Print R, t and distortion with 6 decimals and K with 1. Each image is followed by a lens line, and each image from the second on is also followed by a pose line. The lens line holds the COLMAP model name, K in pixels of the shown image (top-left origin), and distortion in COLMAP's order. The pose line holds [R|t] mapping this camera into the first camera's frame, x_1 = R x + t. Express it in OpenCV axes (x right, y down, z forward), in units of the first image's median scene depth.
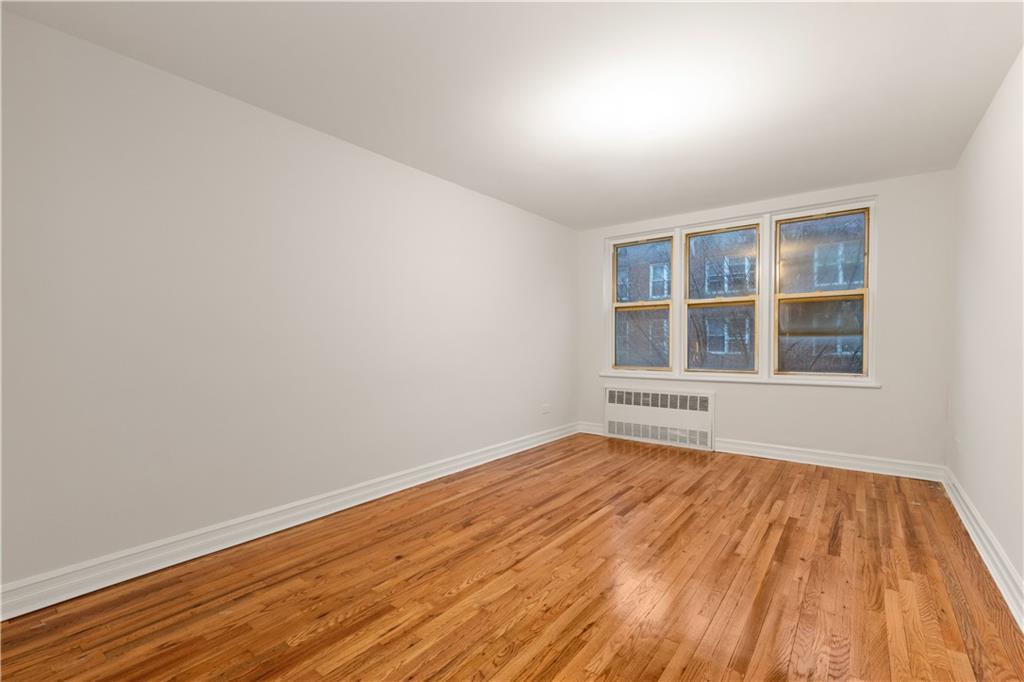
lens RADIAL K [[441.1, 0, 507.7], [0, 441.1, 332.8], [0, 0, 1]] dist [-0.000901, -0.000484]
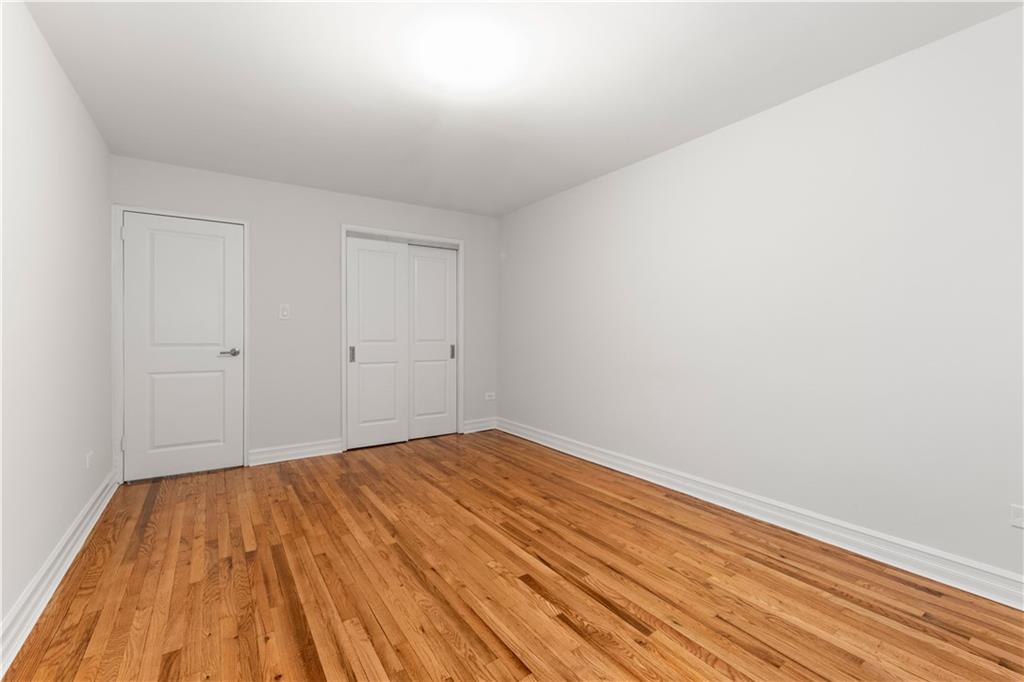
lens RADIAL K [[441.1, 0, 507.7], [0, 441.1, 332.8], [0, 0, 1]] dist [-0.000901, -0.000484]
pose [[-0.302005, 0.004625, -0.953295, 0.884184], [0.015919, 0.999873, -0.000192, 0.030939], [0.953173, -0.015233, -0.302040, 1.146789]]
